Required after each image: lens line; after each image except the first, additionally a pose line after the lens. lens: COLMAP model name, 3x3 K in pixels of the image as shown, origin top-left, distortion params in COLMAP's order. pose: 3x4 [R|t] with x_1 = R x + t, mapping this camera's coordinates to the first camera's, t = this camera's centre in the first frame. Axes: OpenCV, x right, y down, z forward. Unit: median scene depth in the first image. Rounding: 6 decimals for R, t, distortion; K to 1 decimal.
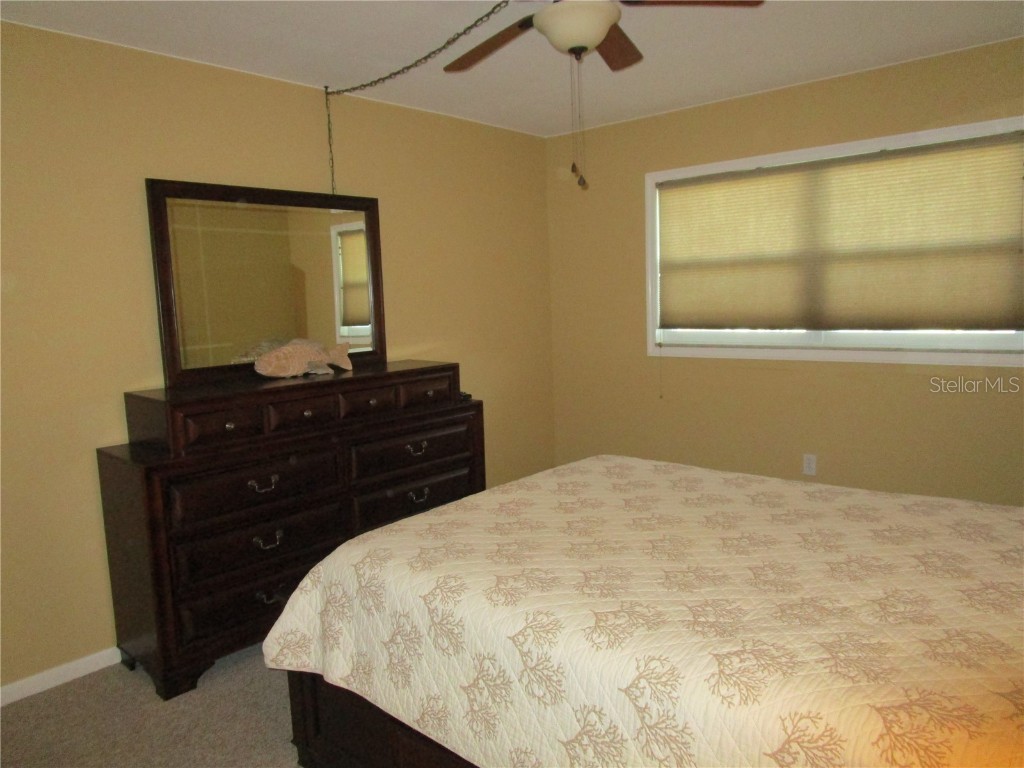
lens RADIAL K [[732.1, 0, 505.9], [0, 732.1, 381.6], [0, 0, 1]] dist [-0.029407, 0.010902]
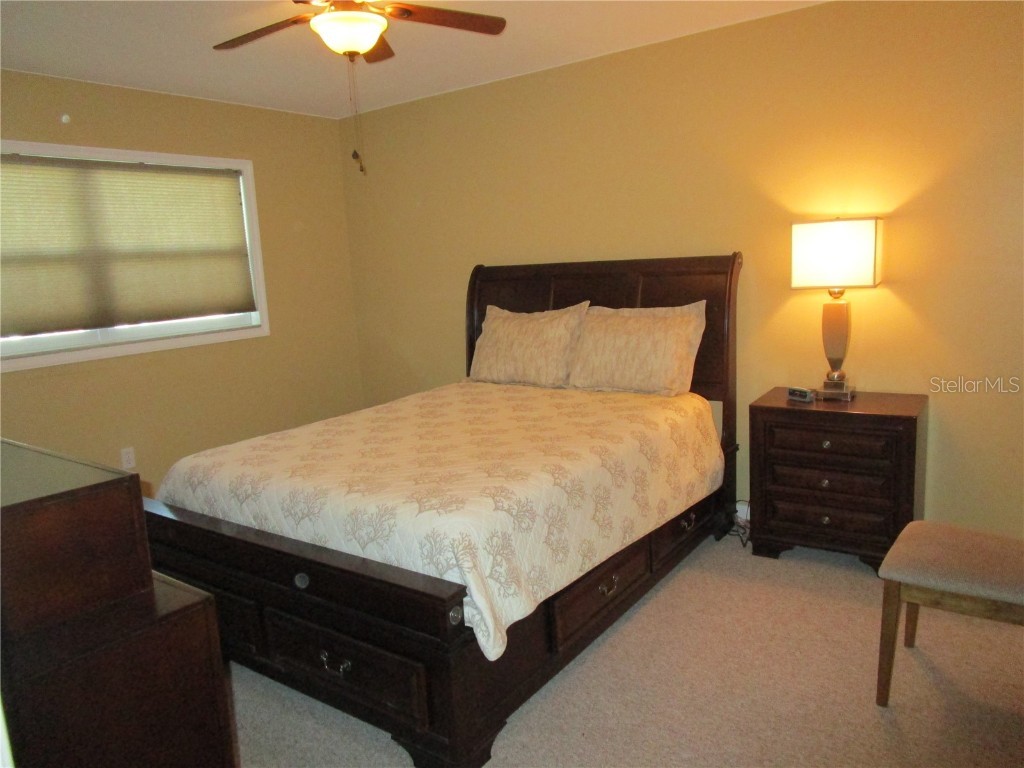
lens RADIAL K [[732.1, 0, 504.6], [0, 732.1, 386.1], [0, 0, 1]] dist [-0.029407, 0.010902]
pose [[-0.113790, -0.124948, 0.985617, -0.701046], [0.173956, 0.974229, 0.143588, -0.043422], [-0.978157, 0.187793, -0.089122, 0.610554]]
